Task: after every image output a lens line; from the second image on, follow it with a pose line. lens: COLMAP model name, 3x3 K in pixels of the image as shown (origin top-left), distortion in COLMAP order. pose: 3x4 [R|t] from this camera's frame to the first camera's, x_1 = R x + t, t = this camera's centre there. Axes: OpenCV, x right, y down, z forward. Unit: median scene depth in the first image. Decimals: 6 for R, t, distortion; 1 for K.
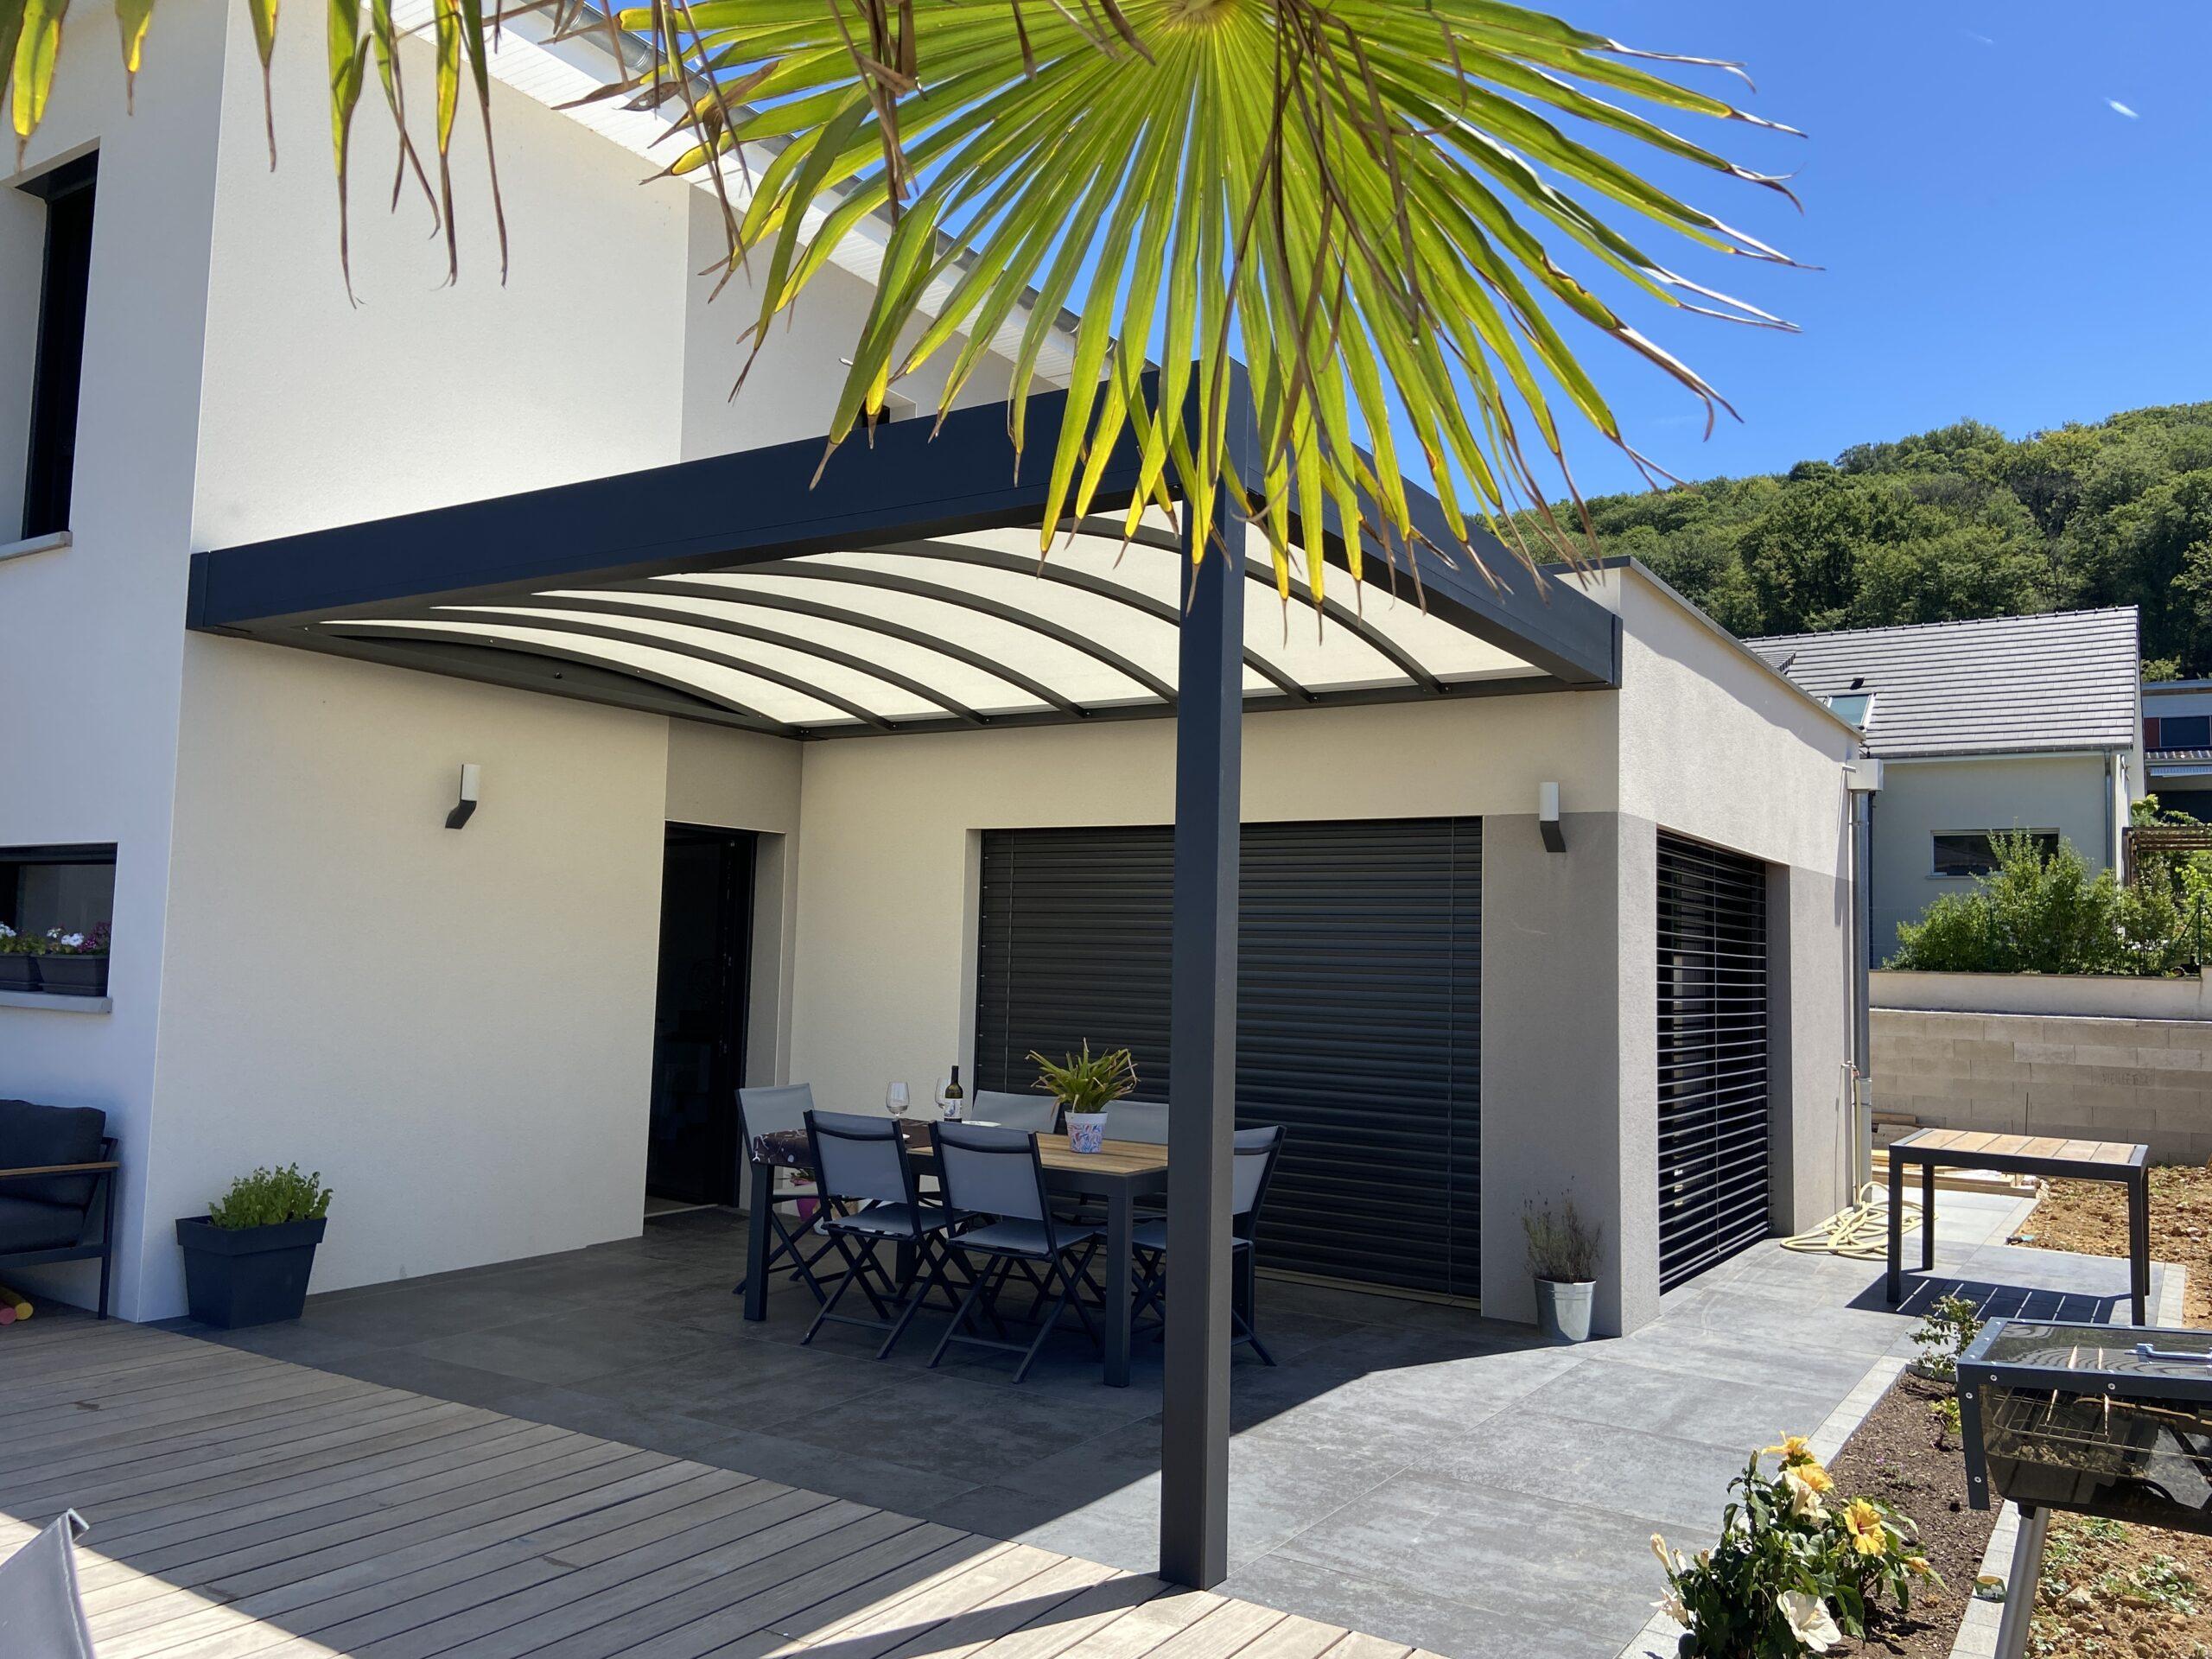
lens RADIAL K [[1675.7, 0, 1101.5], [0, 1675.7, 838.4], [0, 0, 1]] dist [0.111685, -0.145093]
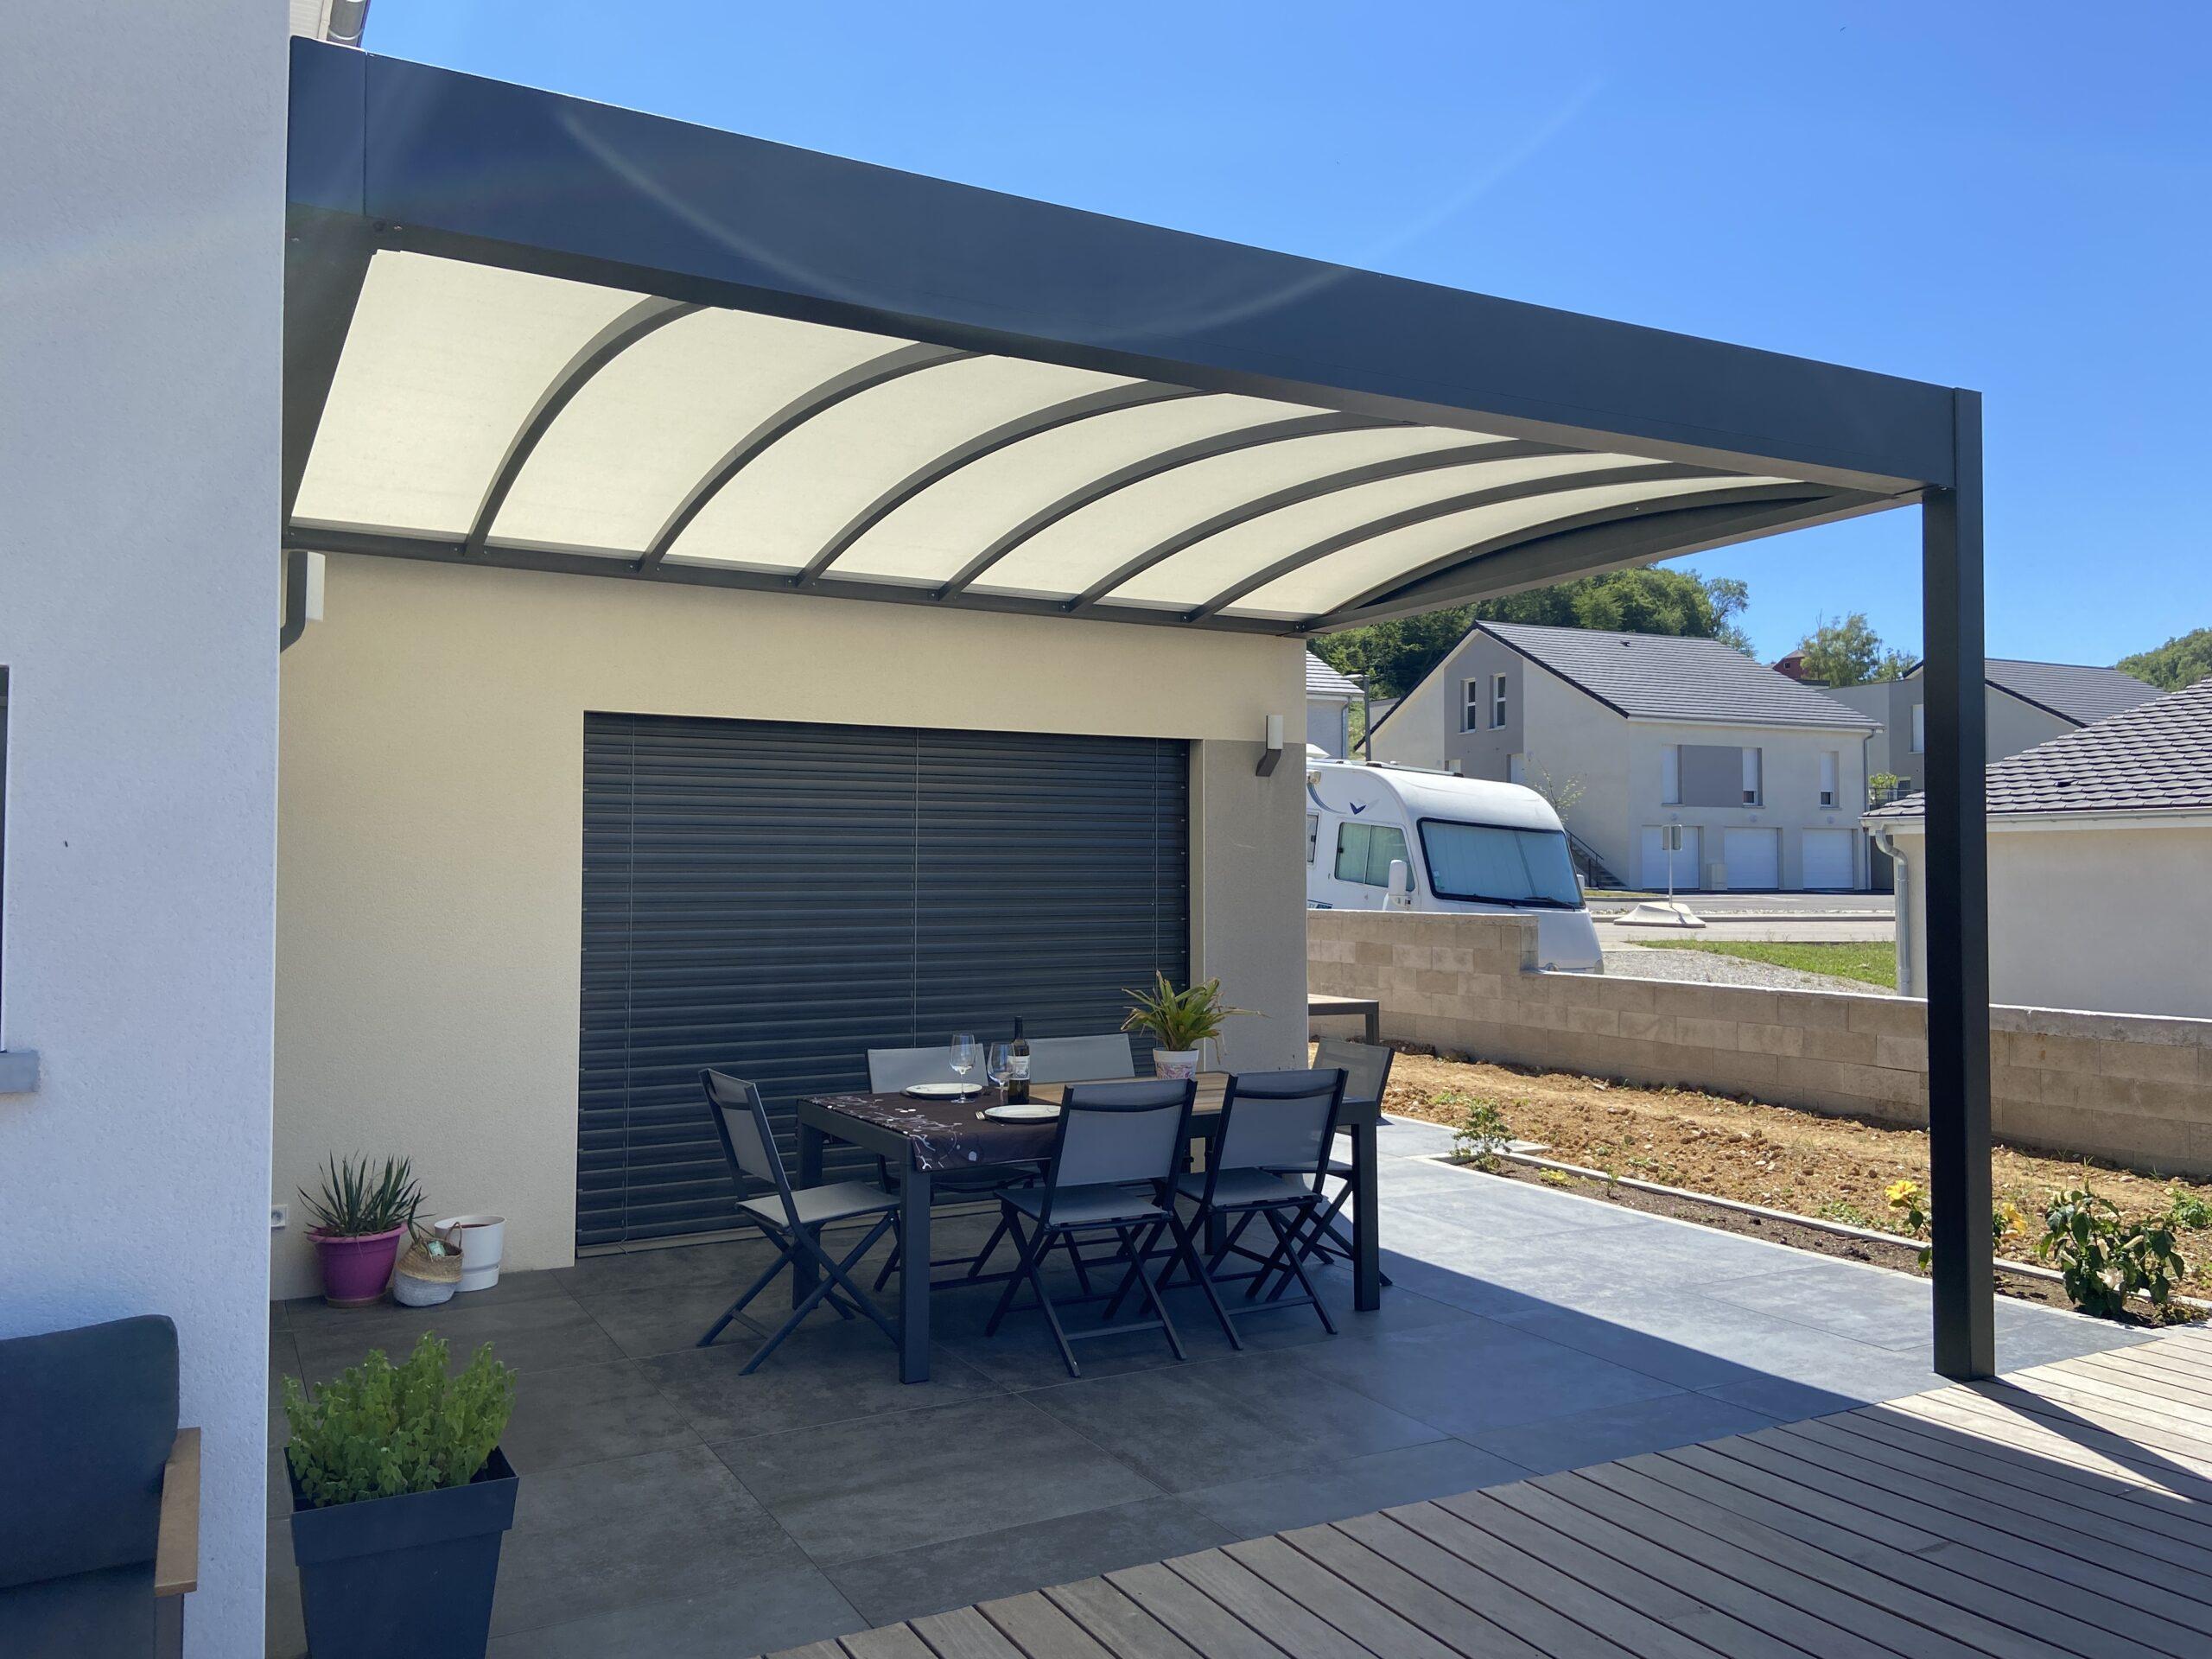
lens RADIAL K [[1675.7, 0, 1100.3], [0, 1675.7, 816.2], [0, 0, 1]] dist [0.111685, -0.145093]
pose [[0.475268, 0.005476, 0.879824, -0.802823], [-0.050945, 0.998474, 0.021305, 0.017738], [-0.878365, -0.054949, 0.474822, 0.580787]]
